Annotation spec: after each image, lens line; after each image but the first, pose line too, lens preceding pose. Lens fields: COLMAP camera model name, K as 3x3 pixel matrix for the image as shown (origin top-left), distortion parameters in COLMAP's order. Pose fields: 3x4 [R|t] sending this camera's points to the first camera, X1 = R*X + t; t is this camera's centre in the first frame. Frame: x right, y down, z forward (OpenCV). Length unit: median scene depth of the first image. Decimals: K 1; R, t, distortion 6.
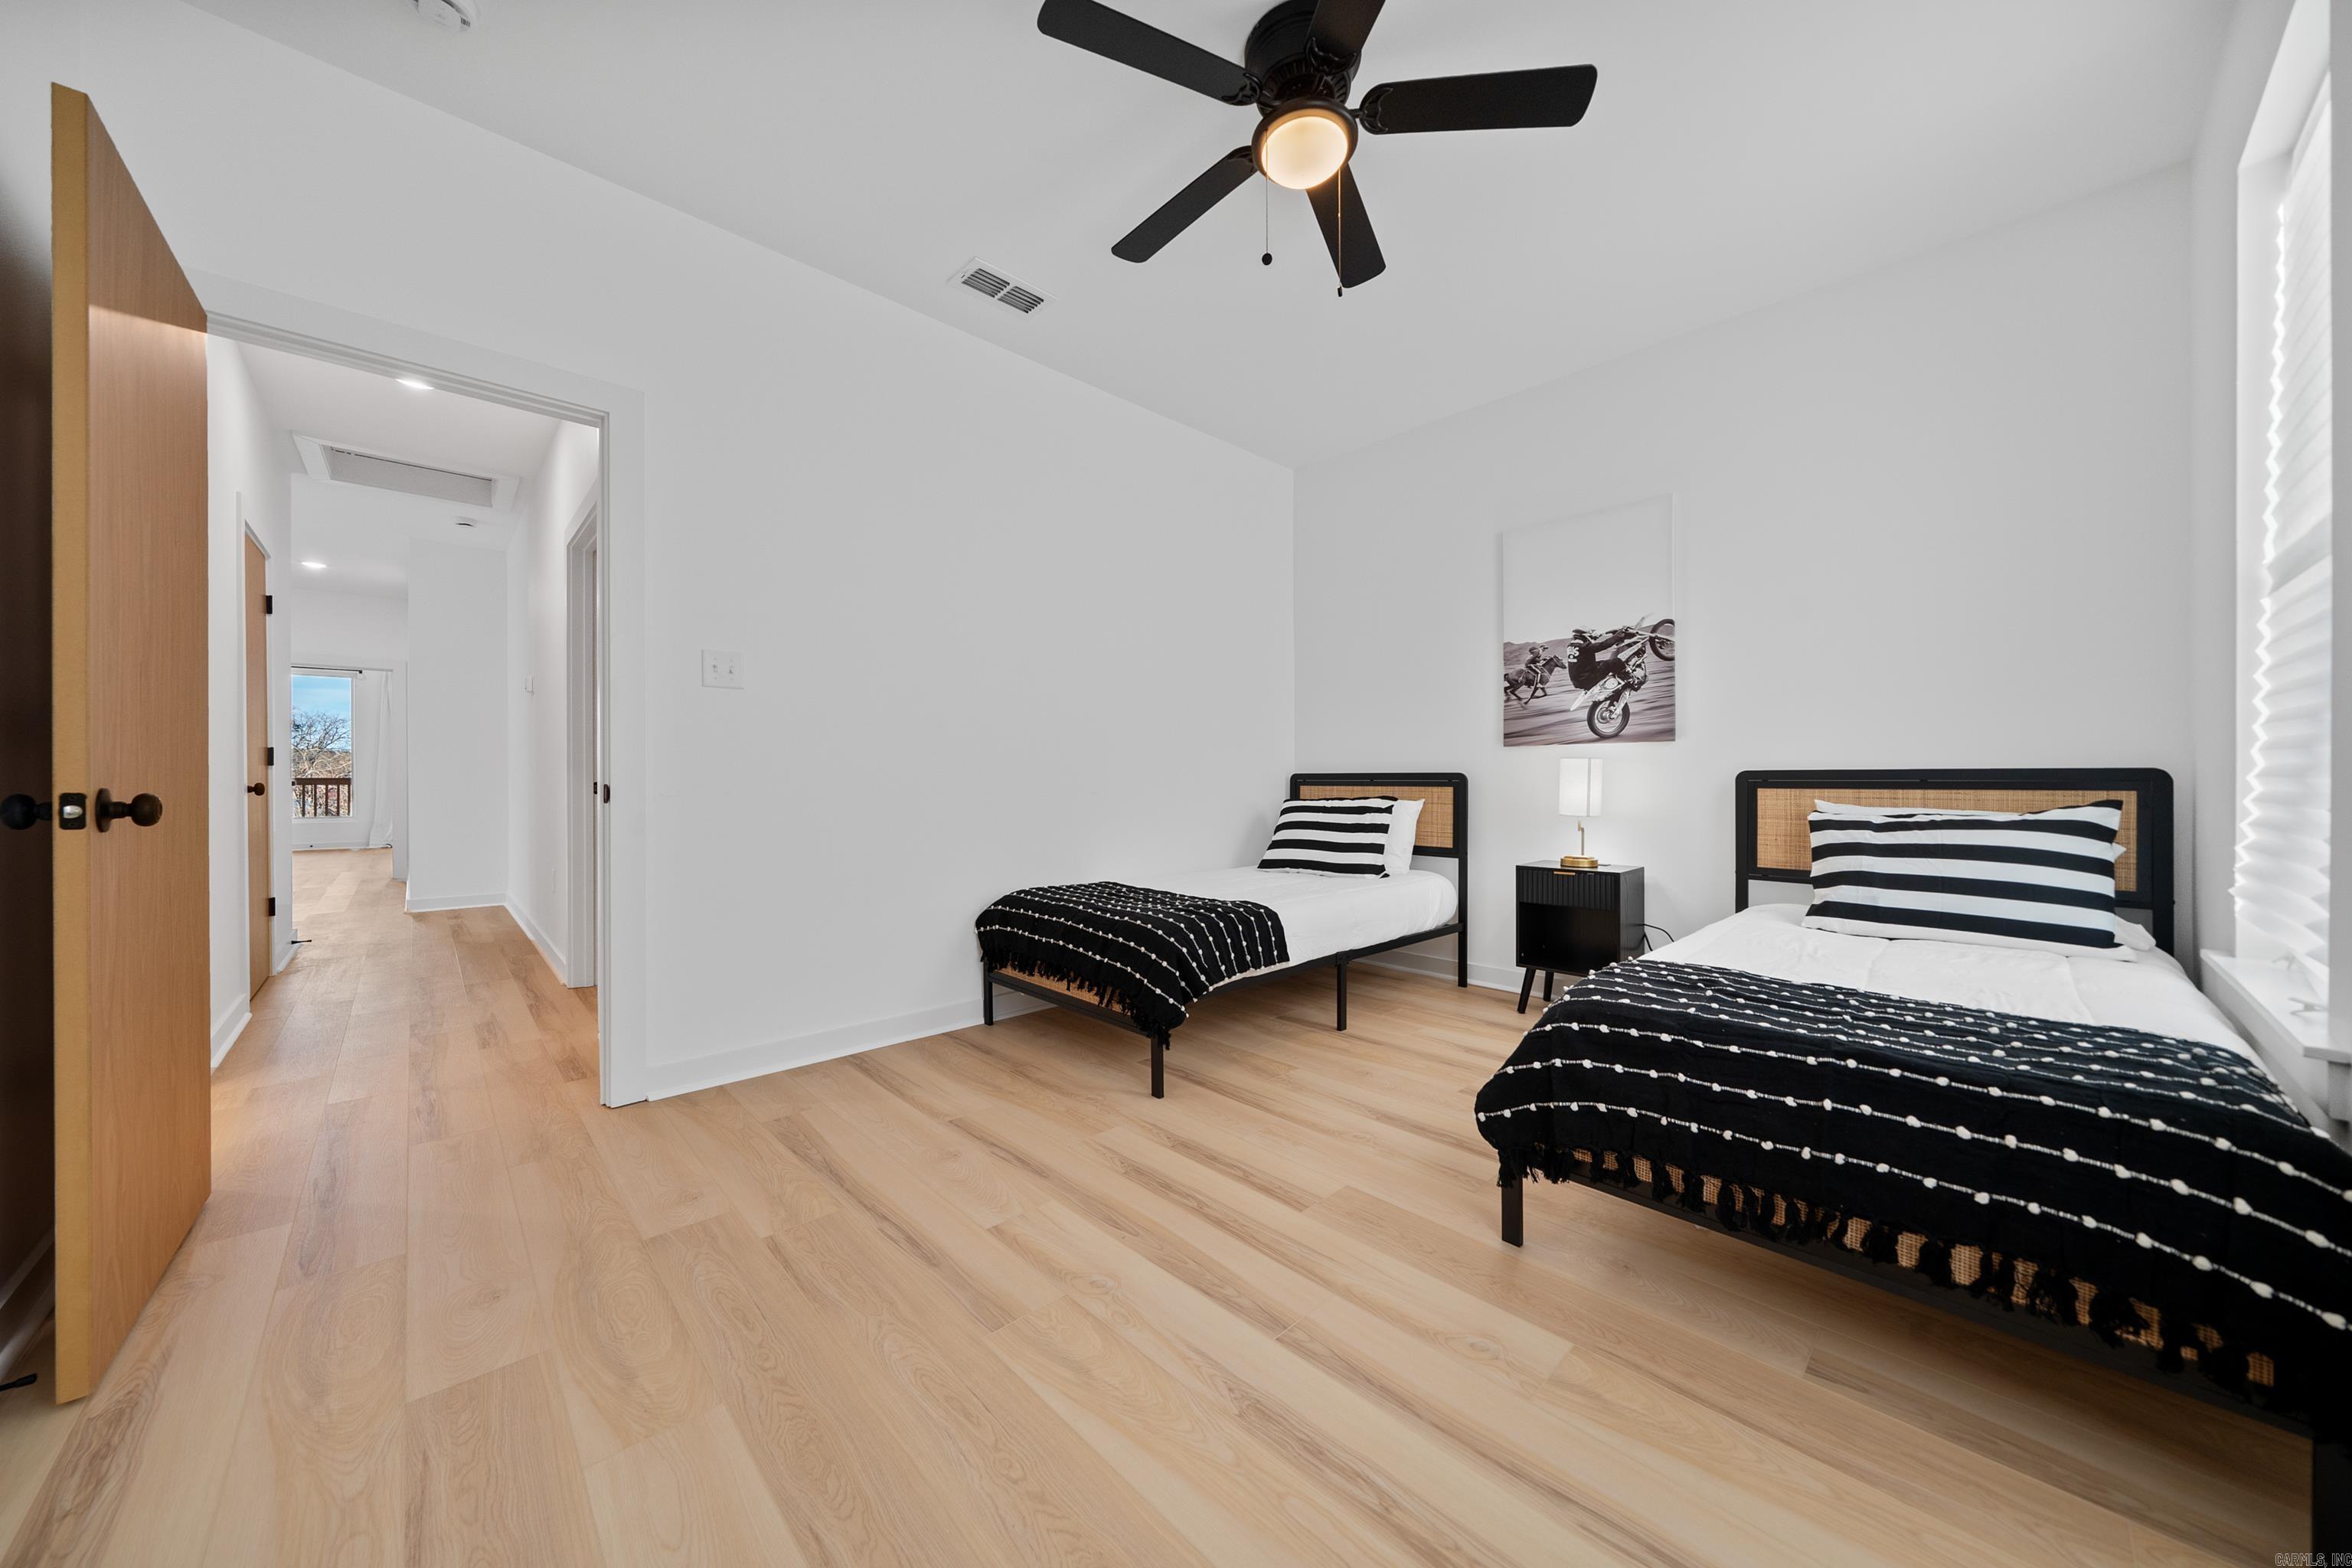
lens RADIAL K [[811.4, 0, 1141.0], [0, 811.4, 786.5], [0, 0, 1]] dist [-0.000064, -0.000657]
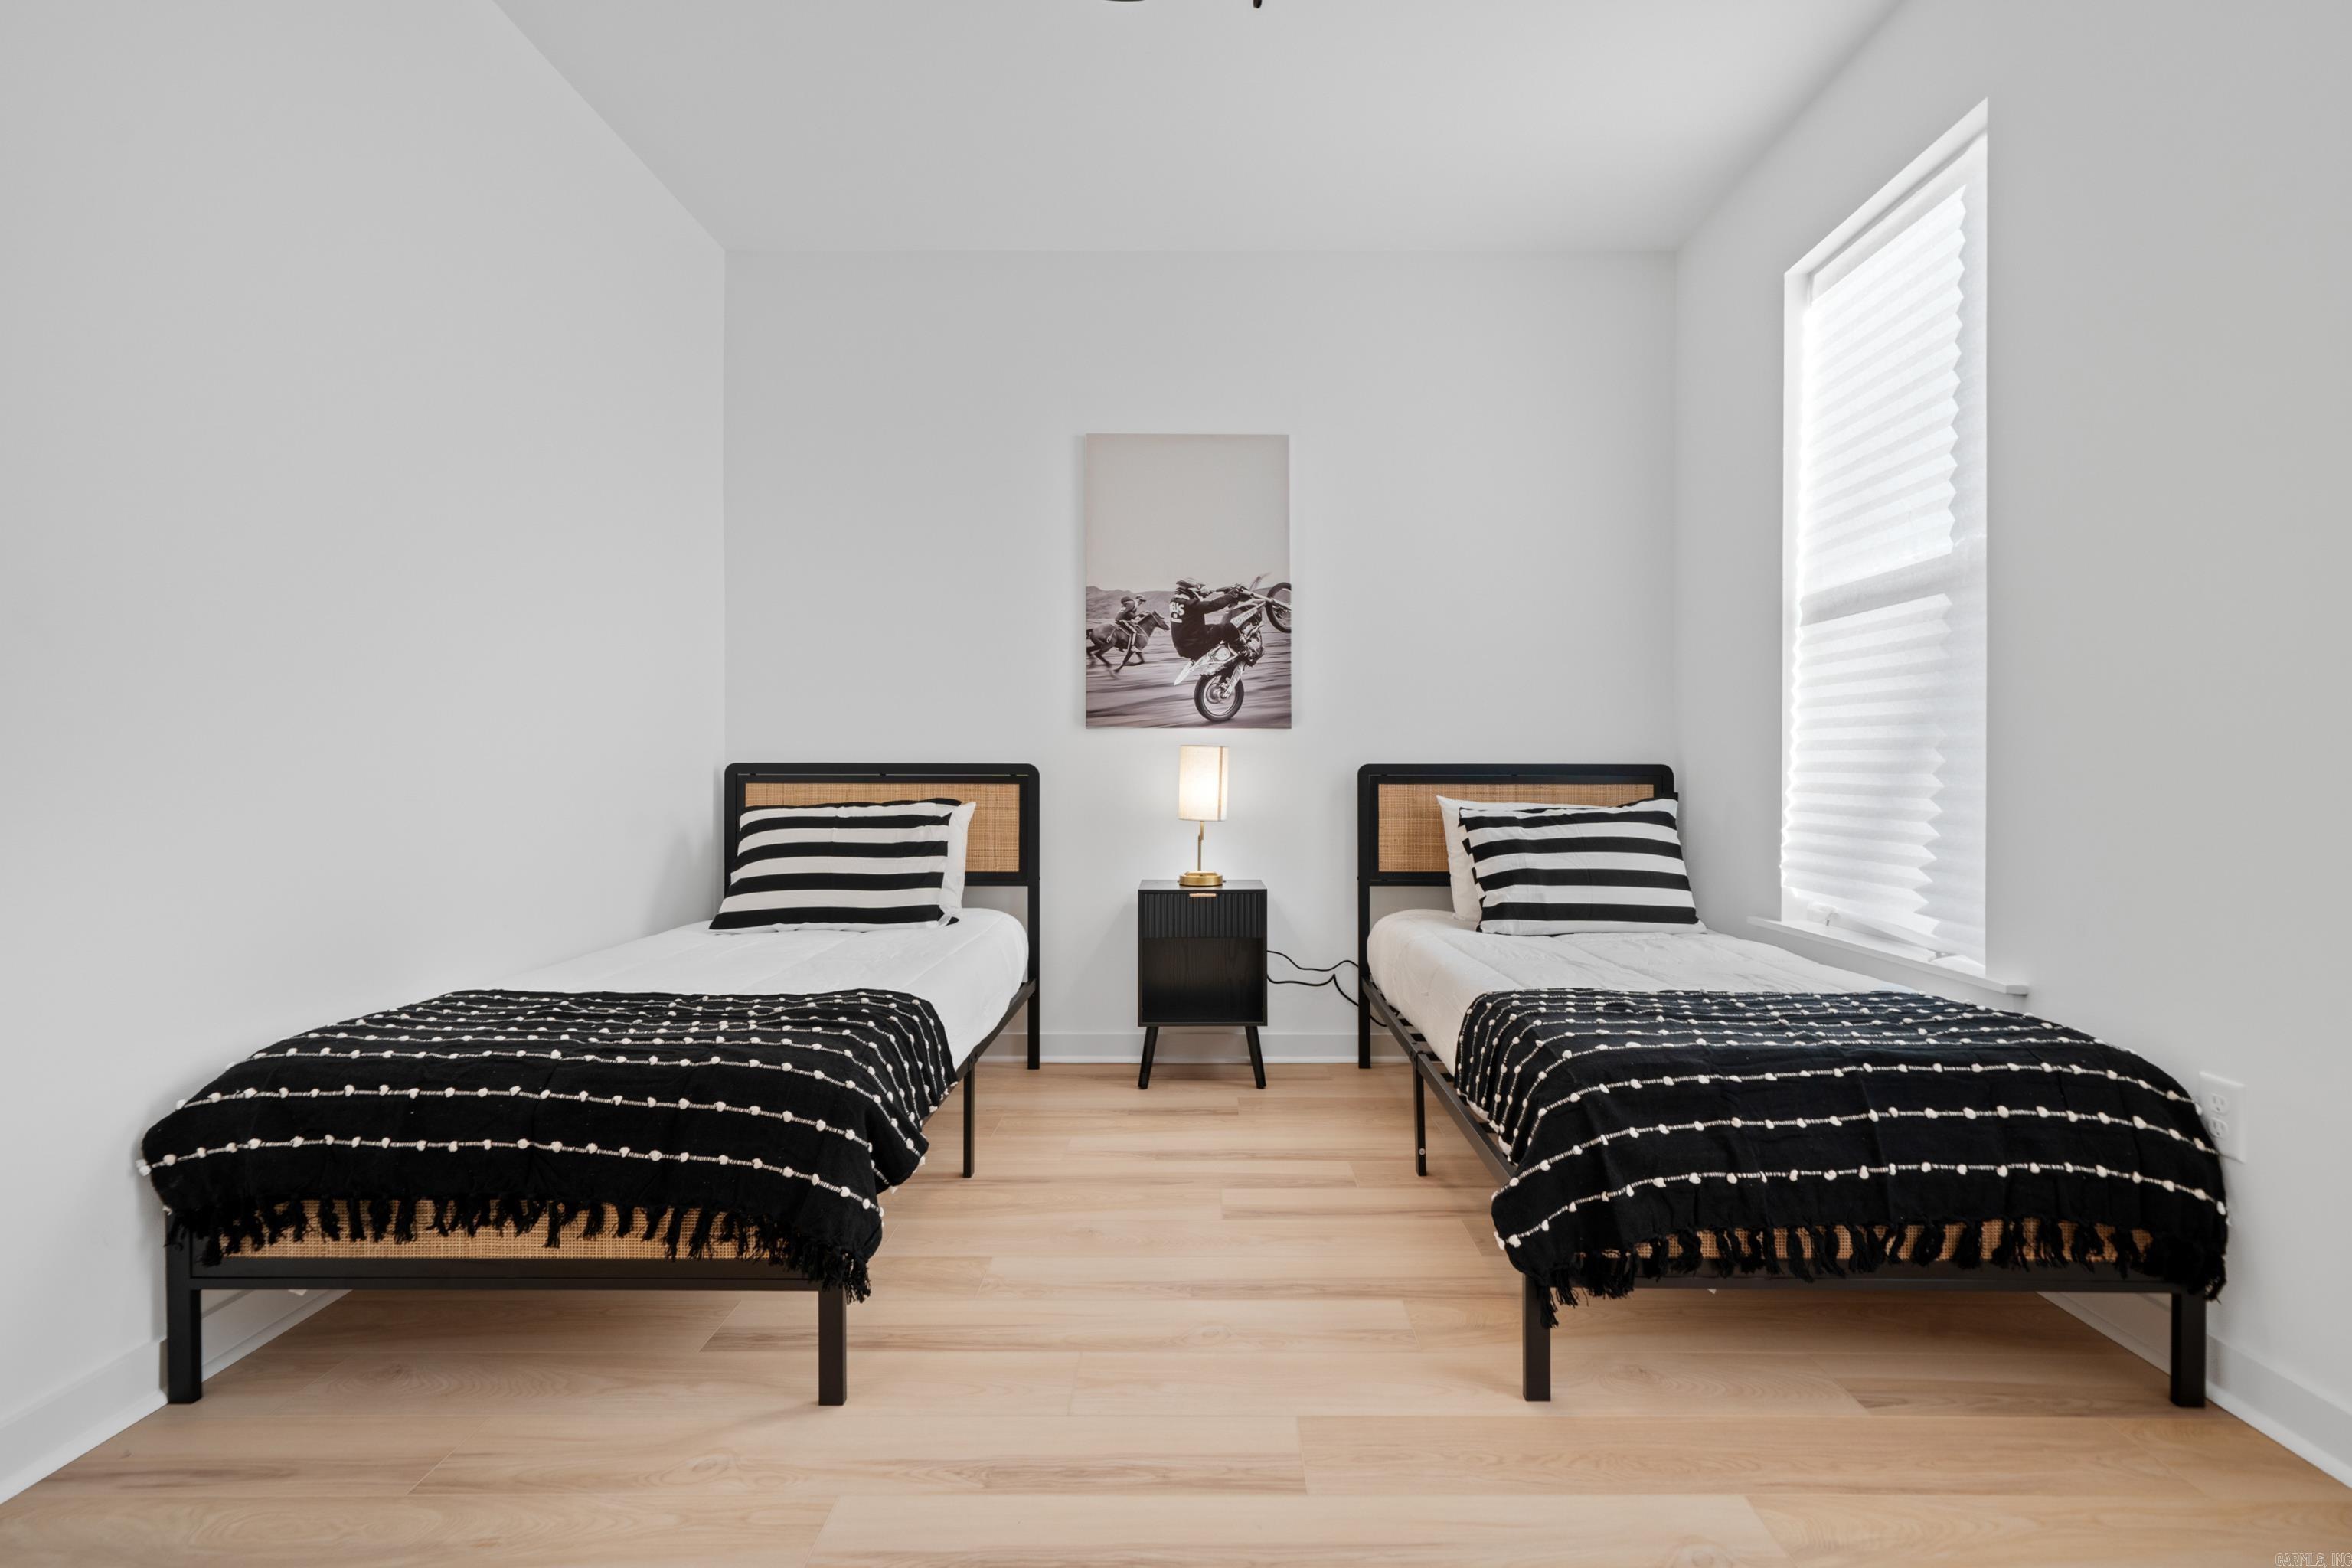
lens RADIAL K [[1127.3, 0, 1177.5], [0, 1127.3, 771.8], [0, 0, 1]] dist [0.002545, 0.001922]
pose [[0.671804, 0.002534, 0.740724, -0.329204], [0.004519, 0.999962, -0.007519, -0.002713], [-0.740715, 0.008399, 0.671767, 0.339480]]
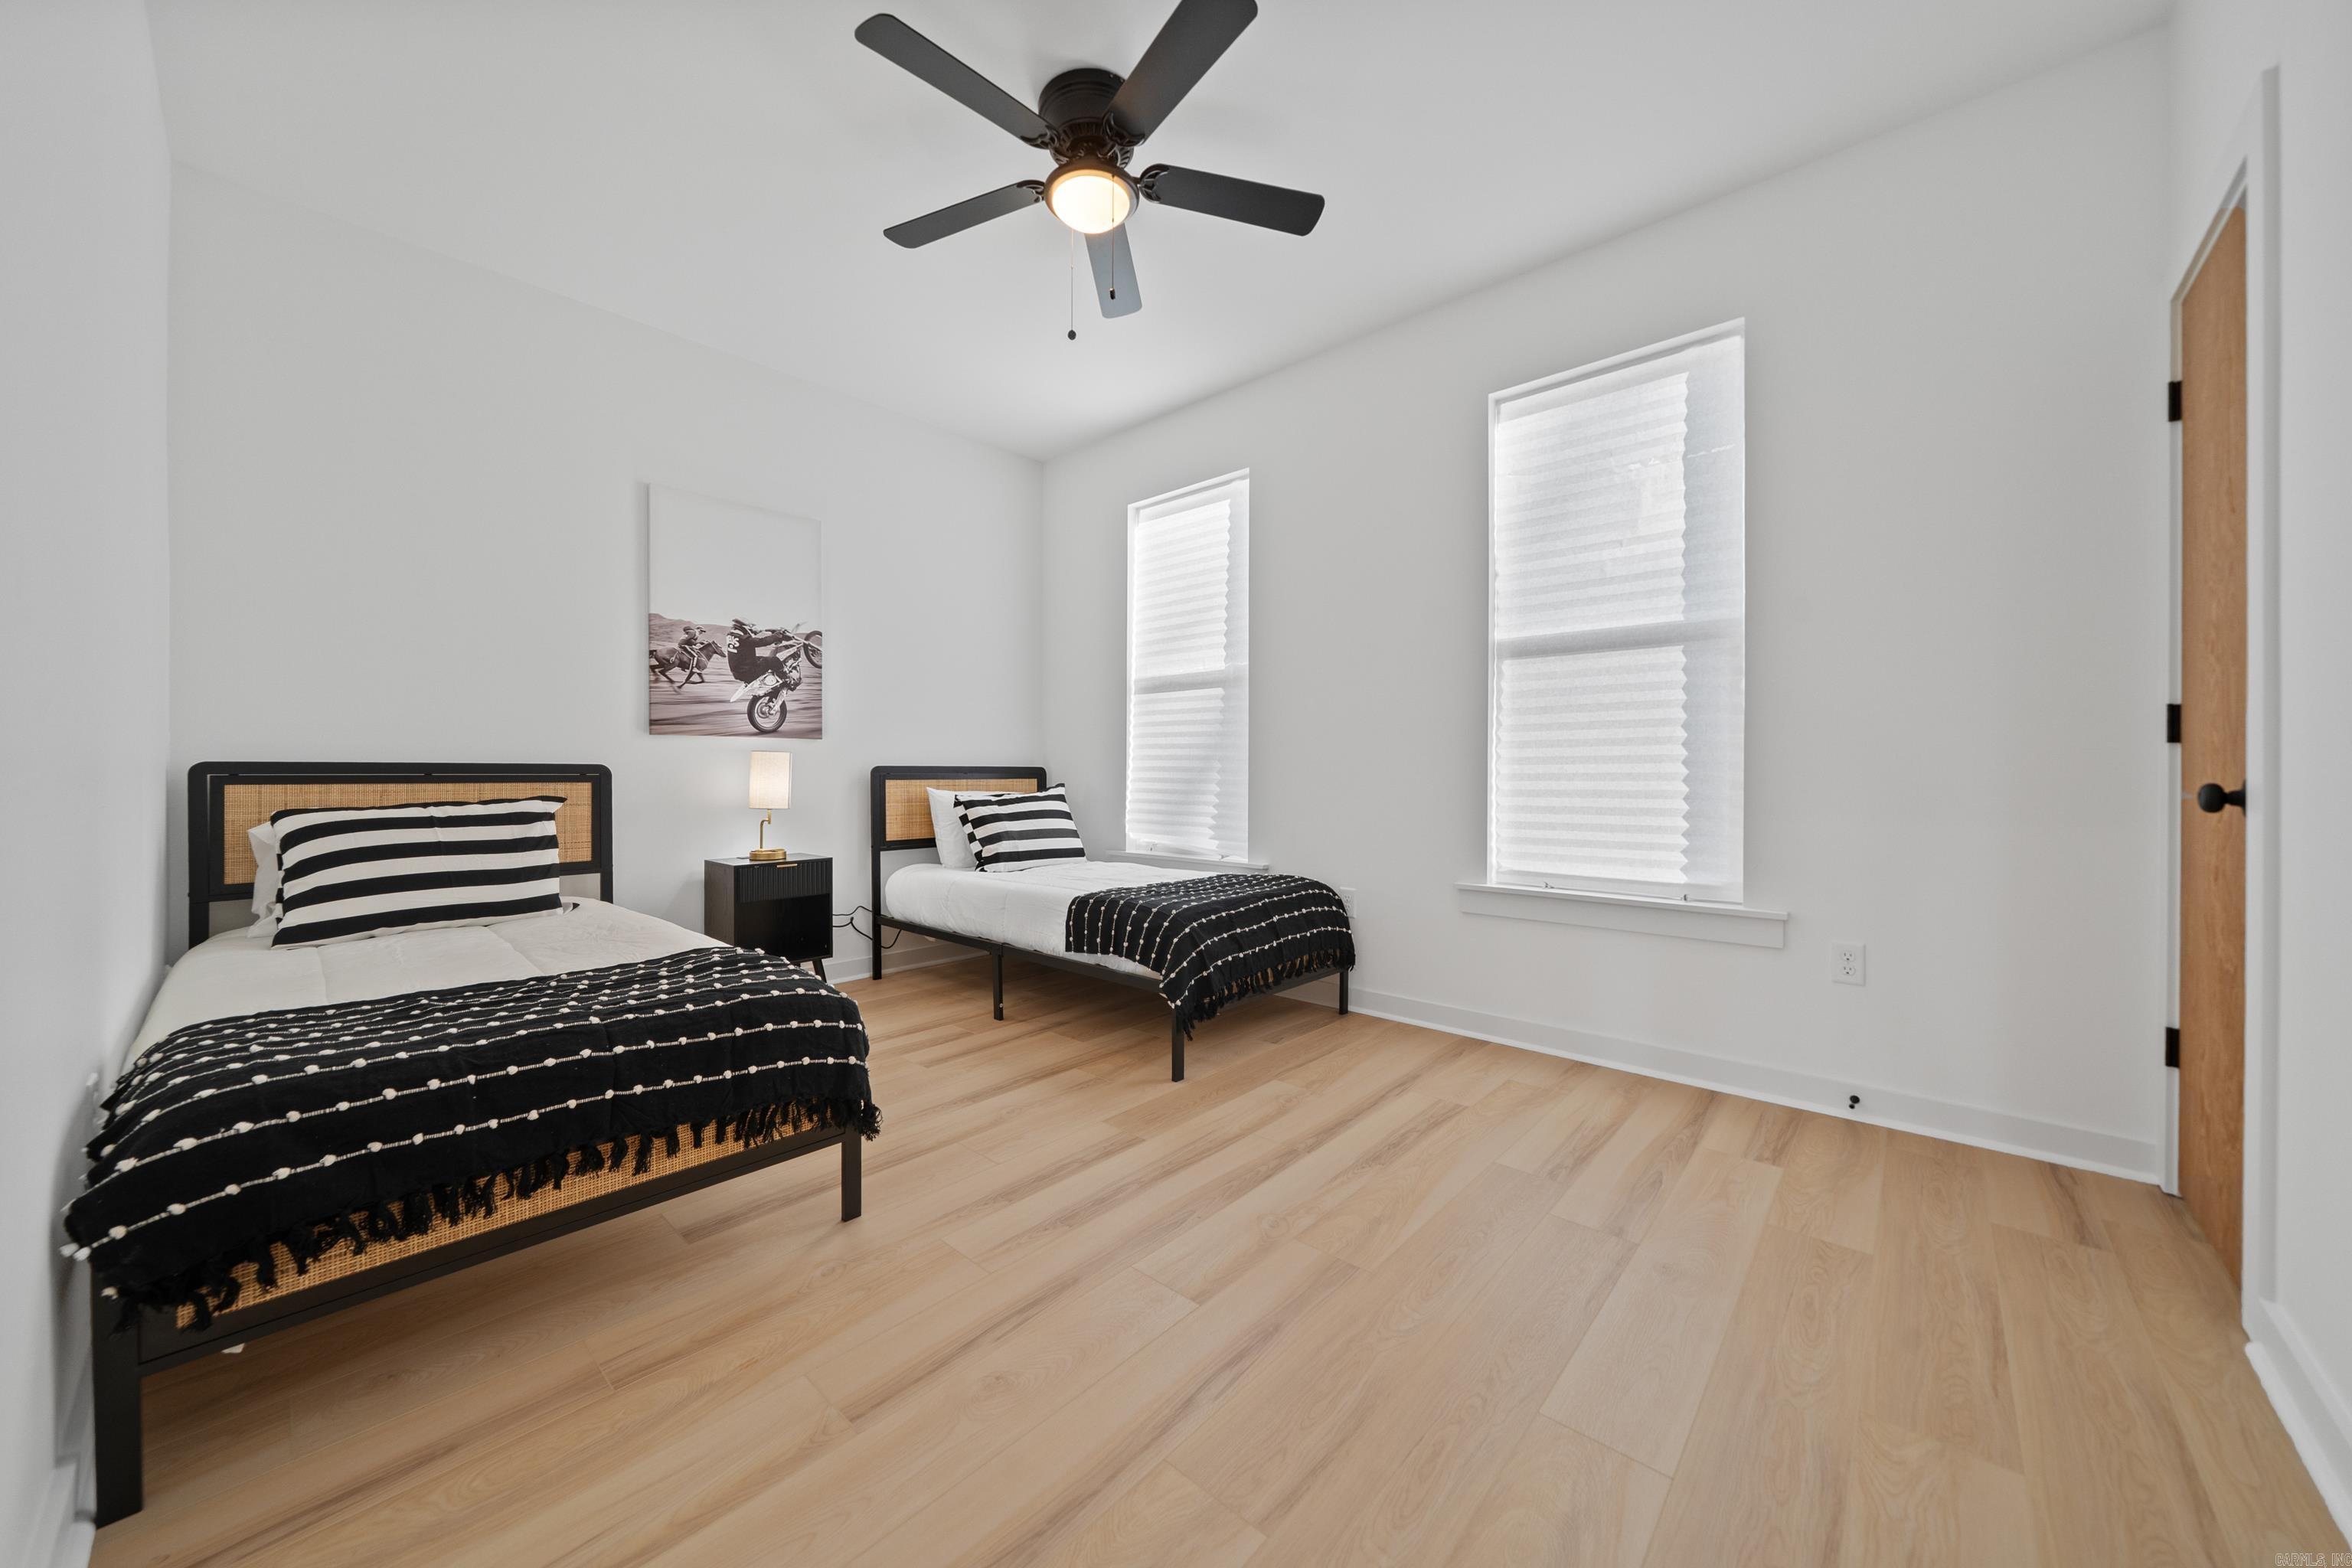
lens RADIAL K [[883.0, 0, 1179.3], [0, 883.0, 779.8], [0, 0, 1]] dist [-0.002201, 0.000001]
pose [[-0.130805, -0.007288, 0.991381, -0.723900], [0.008853, 0.999925, 0.008519, -0.005611], [-0.991369, 0.009891, -0.130730, 0.751119]]
